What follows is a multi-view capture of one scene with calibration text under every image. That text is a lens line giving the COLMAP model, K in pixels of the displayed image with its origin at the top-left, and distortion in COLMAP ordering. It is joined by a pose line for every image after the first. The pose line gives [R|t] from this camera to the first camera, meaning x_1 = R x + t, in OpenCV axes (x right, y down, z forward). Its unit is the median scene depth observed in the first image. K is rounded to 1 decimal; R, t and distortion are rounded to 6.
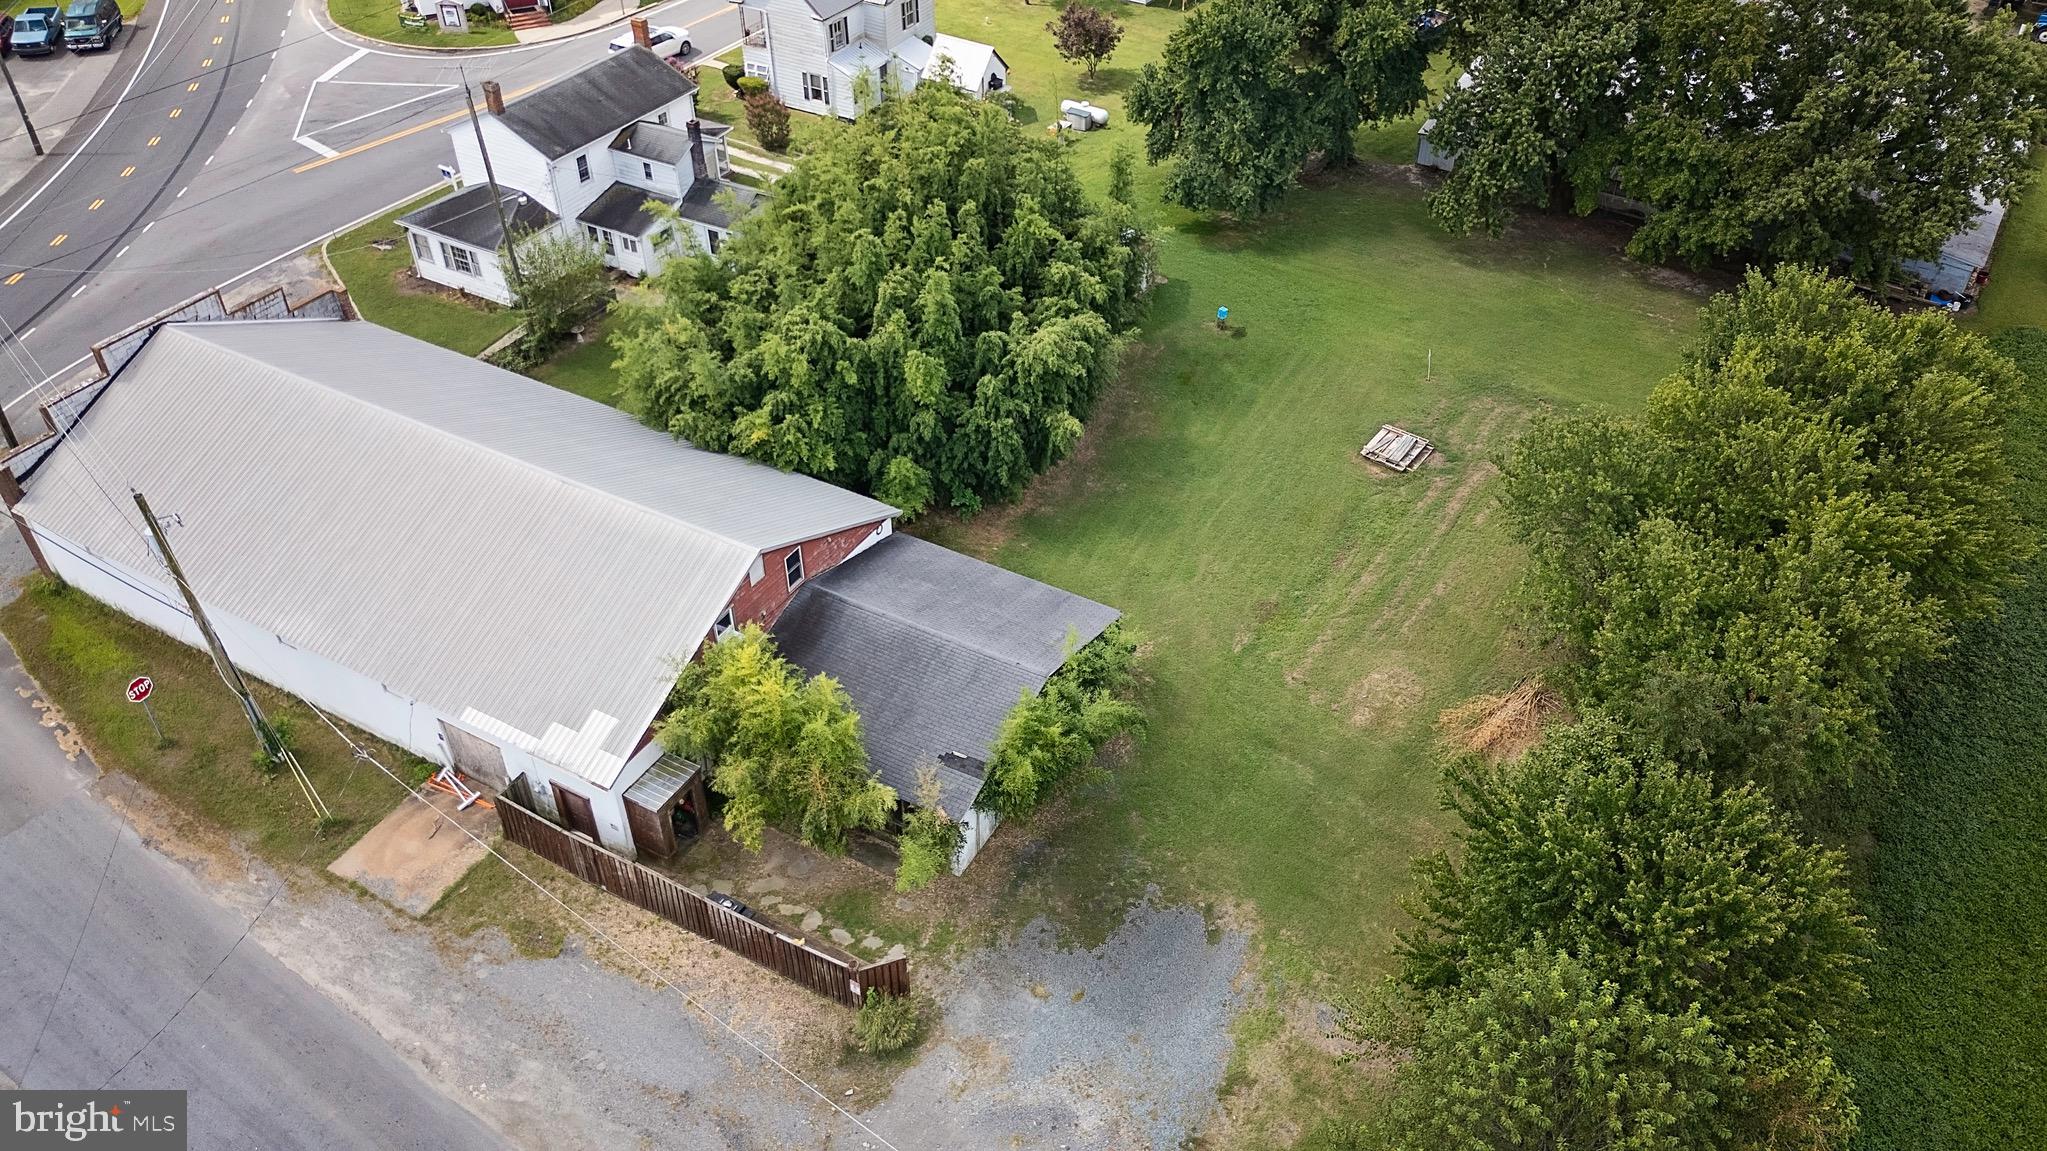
lens RADIAL K [[1422.3, 0, 1013.0], [0, 1422.3, 567.7], [0, 0, 1]] dist [0.055700, -0.039092]
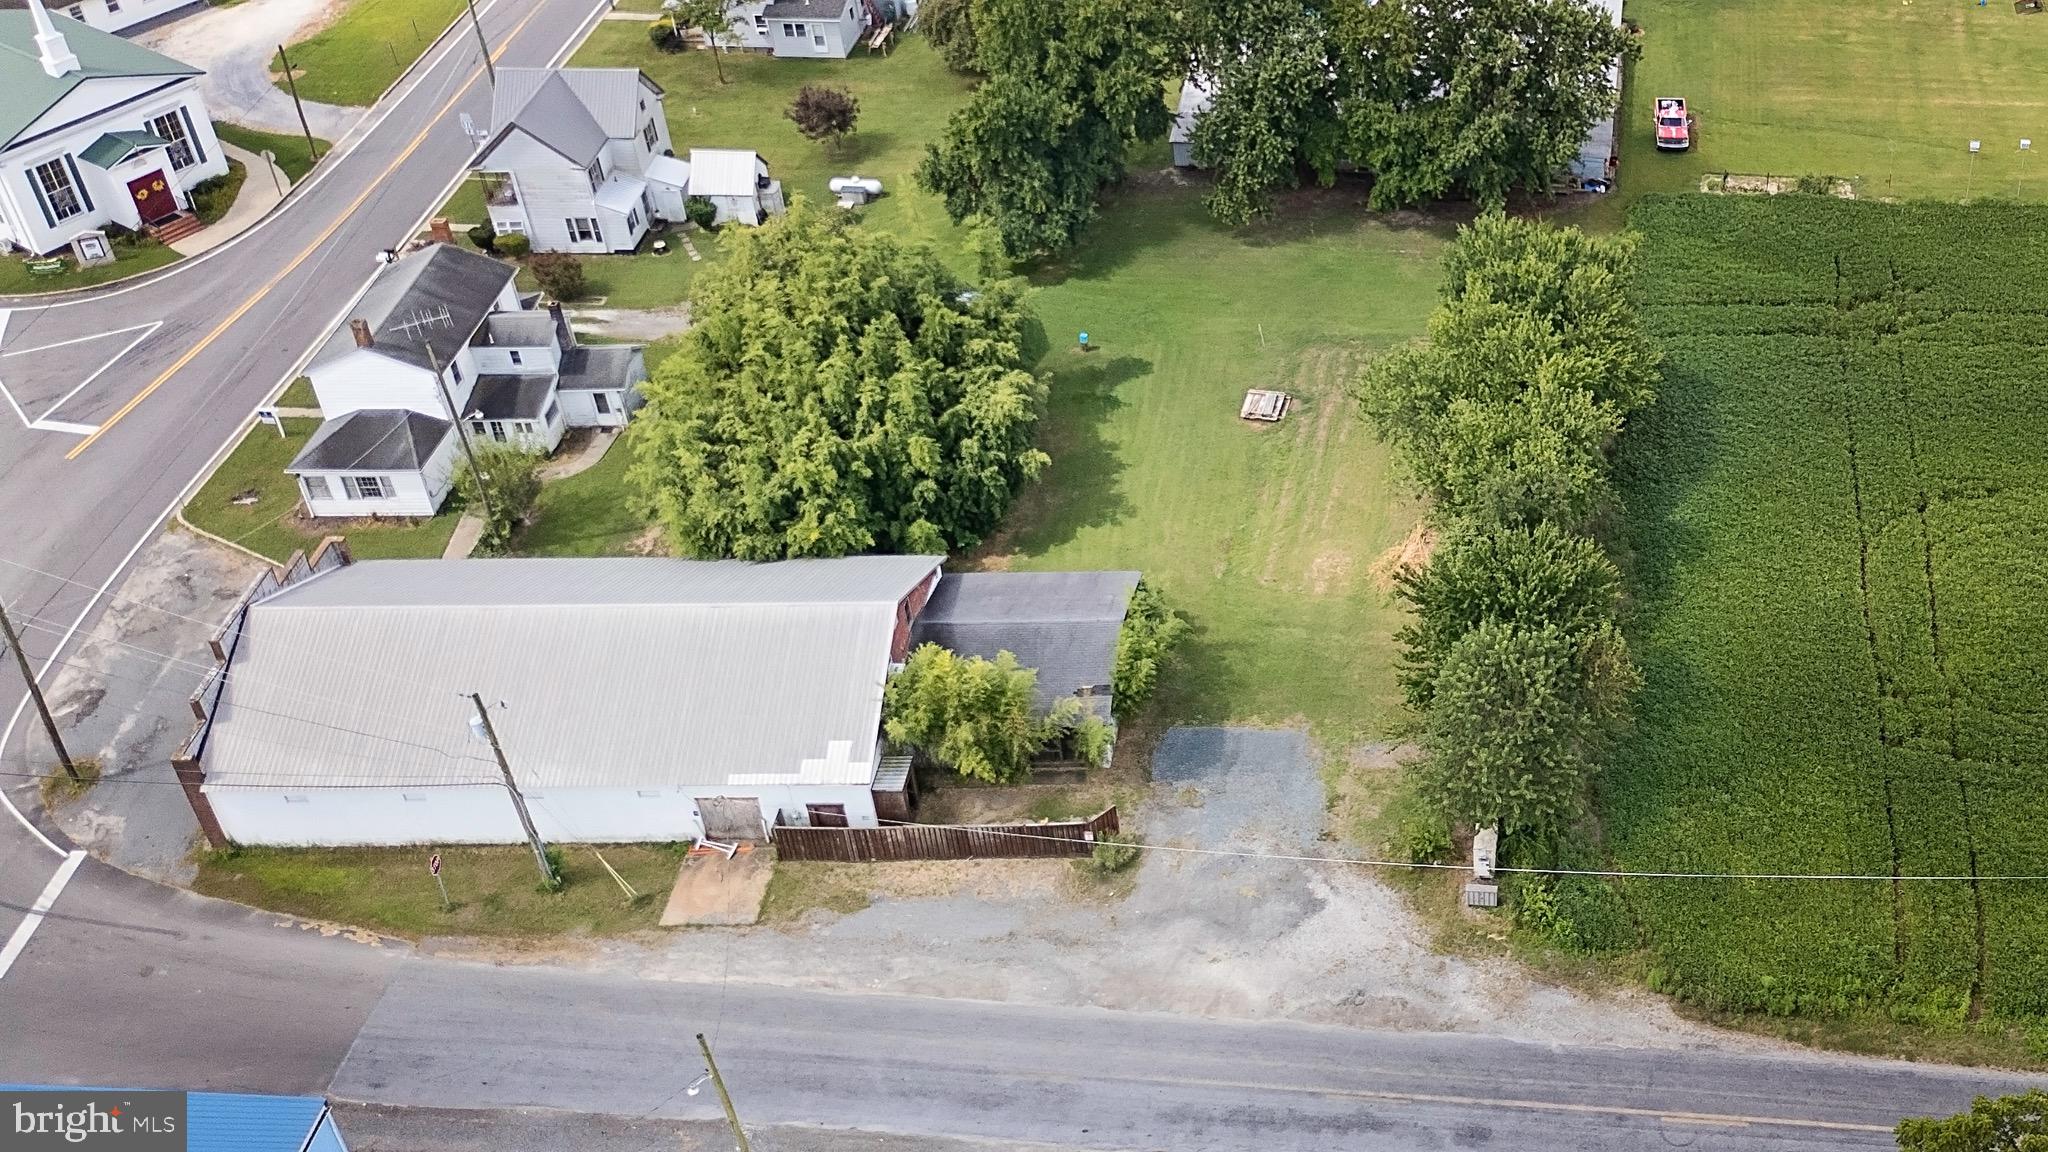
lens RADIAL K [[1655.6, 0, 1112.3], [0, 1655.6, 577.8], [0, 0, 1]] dist [0.000083, 0.008384]
pose [[0.932552, -0.303440, 0.195629, -0.221768], [0.308139, 0.951318, 0.006705, 0.015119], [-0.188140, 0.054028, 0.980655, -0.487384]]
